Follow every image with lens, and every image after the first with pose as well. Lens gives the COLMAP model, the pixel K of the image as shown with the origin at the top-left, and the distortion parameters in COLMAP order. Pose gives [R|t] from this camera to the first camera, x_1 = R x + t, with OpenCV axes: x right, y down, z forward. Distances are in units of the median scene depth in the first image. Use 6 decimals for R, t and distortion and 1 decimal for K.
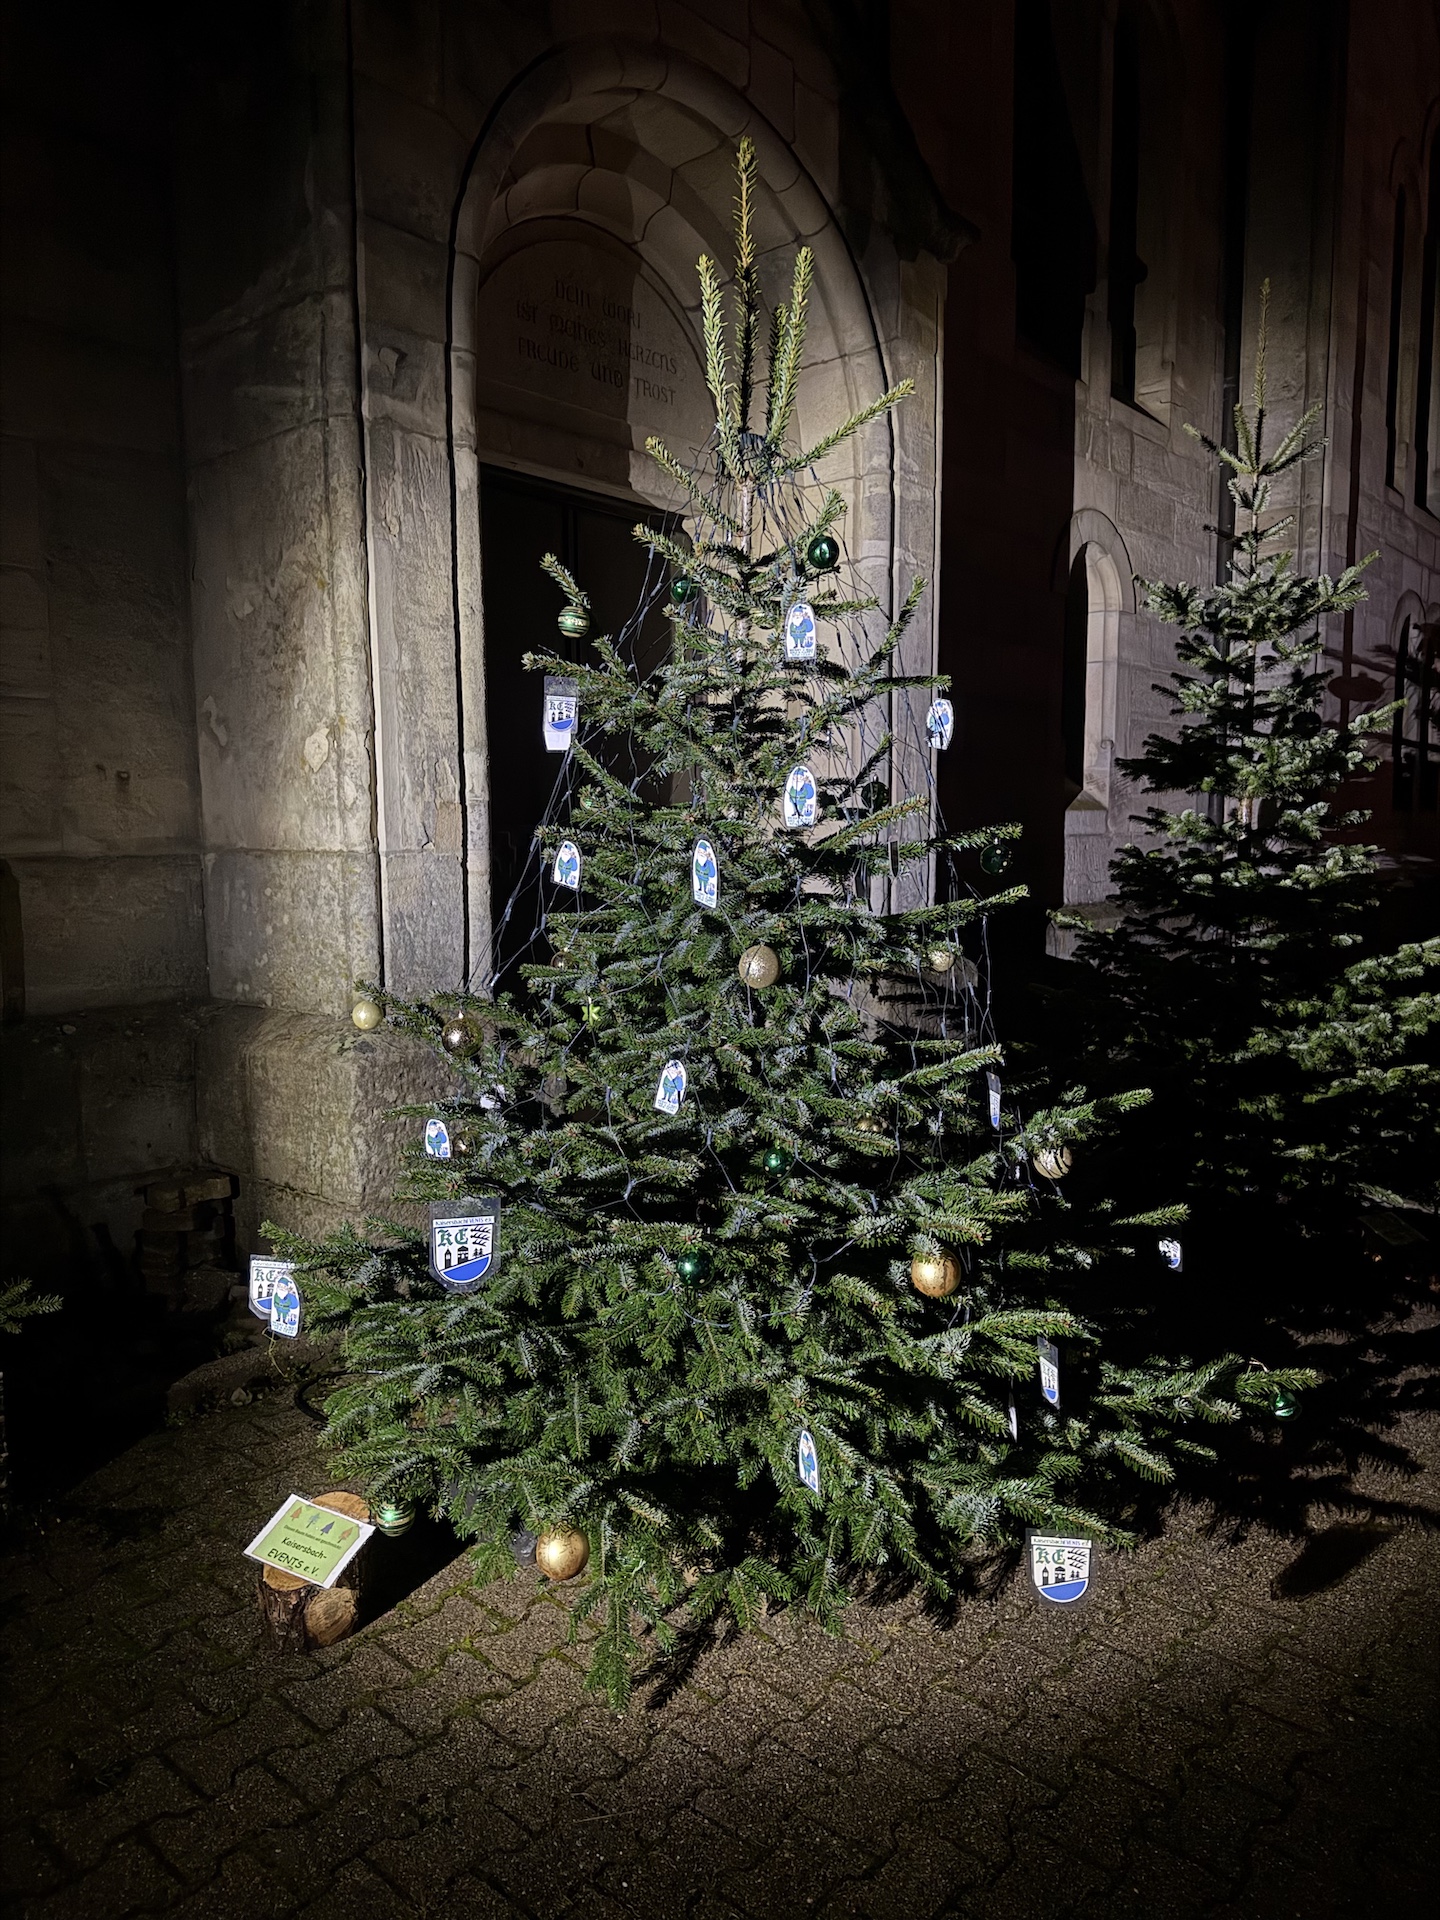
lens RADIAL K [[1346.4, 0, 708.6], [0, 1346.4, 969.3], [0, 0, 1]] dist [0.109184, -0.140431]
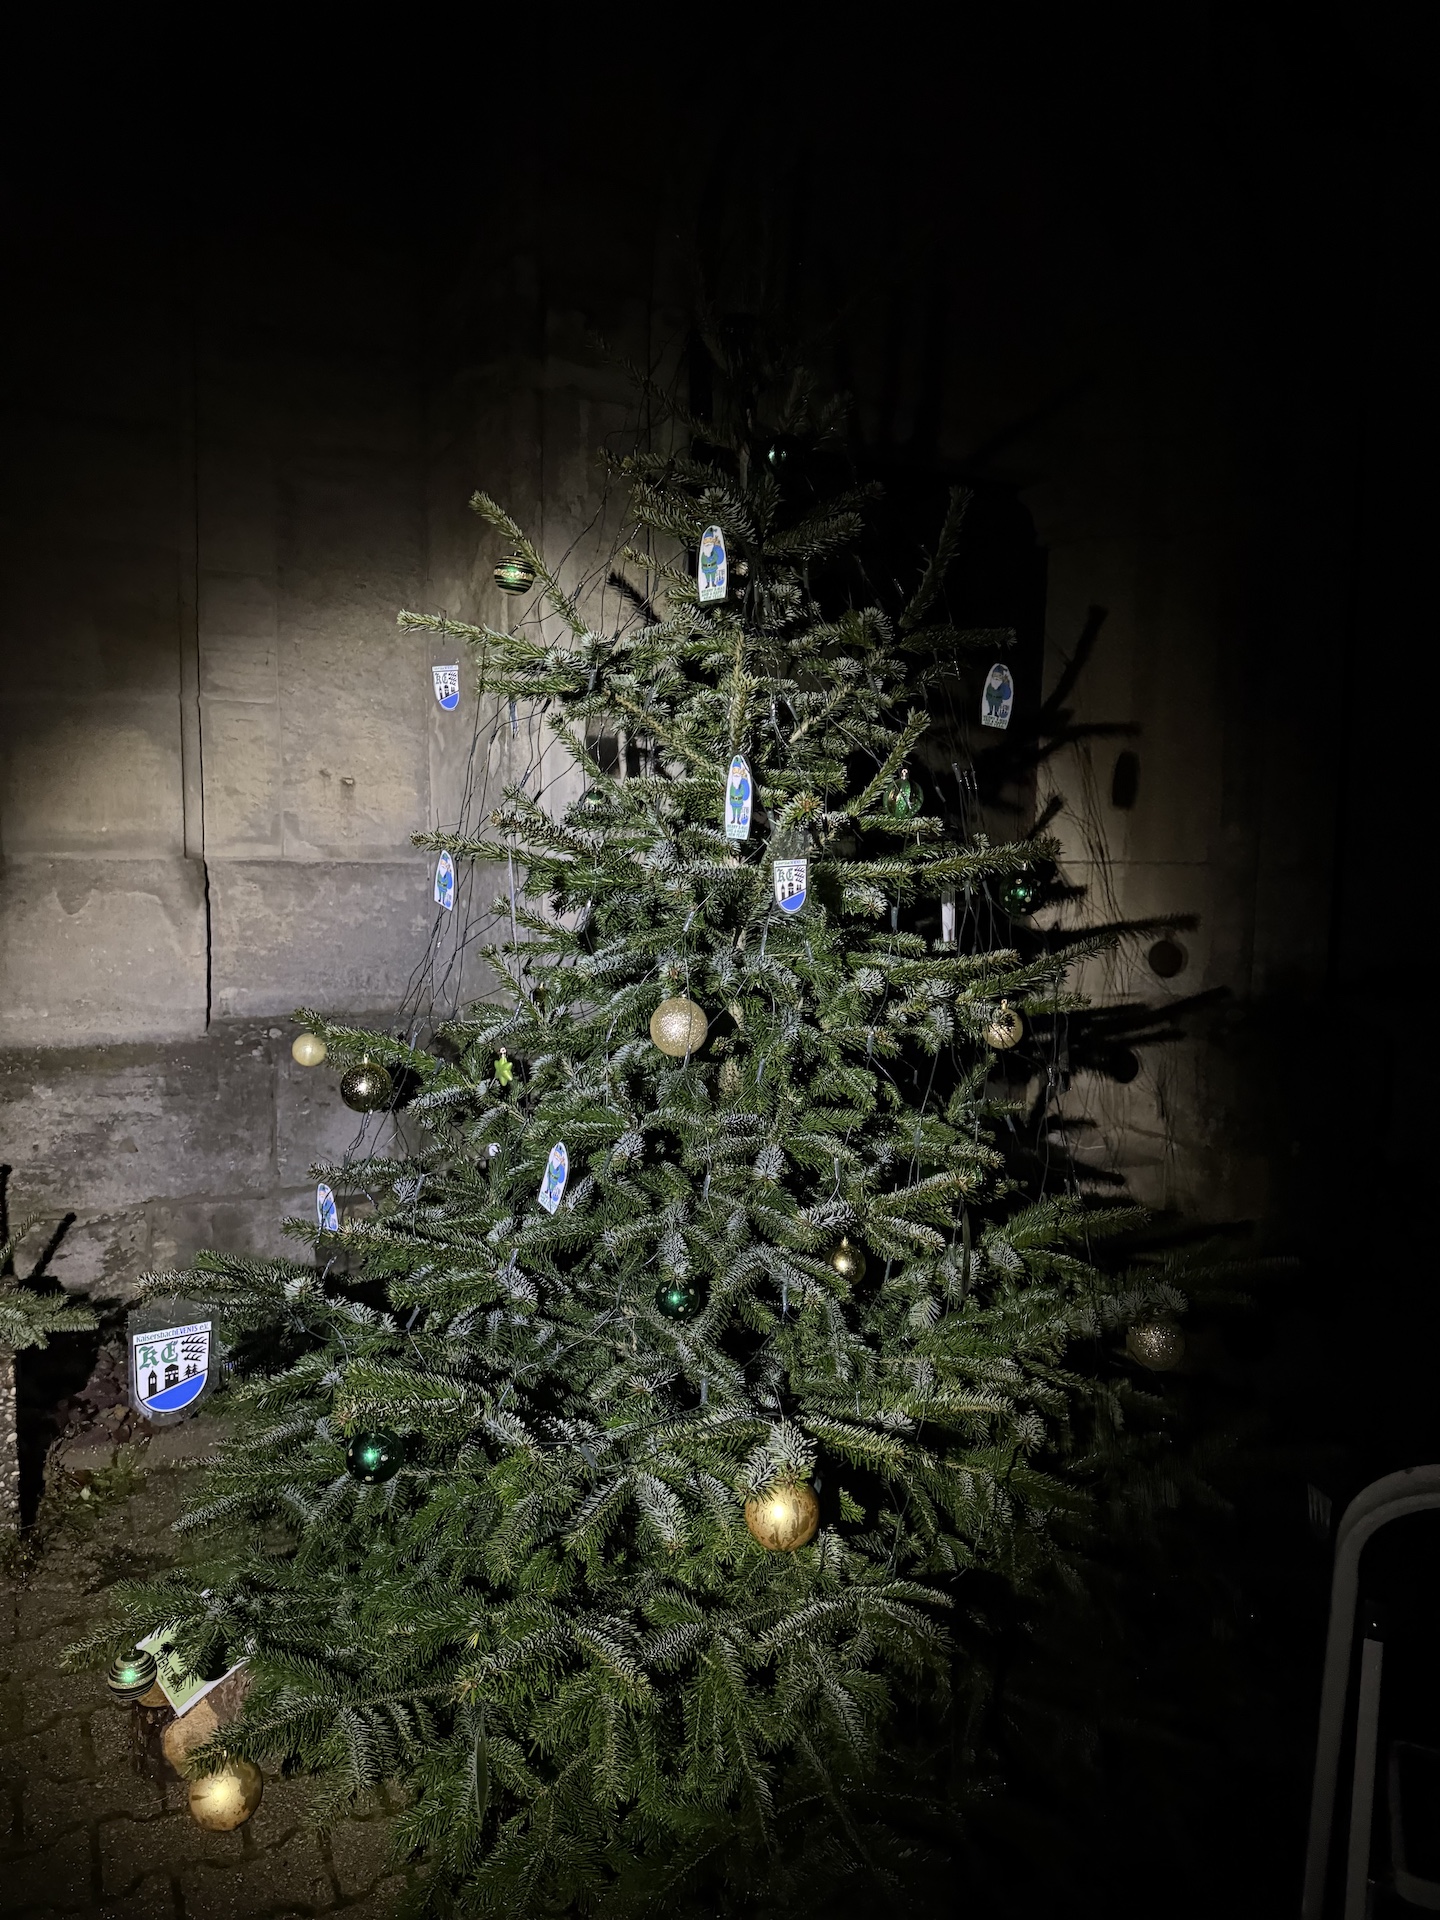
lens RADIAL K [[1352.5, 0, 720.0], [0, 1352.5, 960.0], [0, 0, 1]] dist [0.091181, -0.145214]
pose [[0.930754, 0.055854, -0.361355, 0.190709], [-0.064266, 0.997869, -0.011293, -0.019355], [0.359954, 0.033733, 0.932360, 0.185056]]
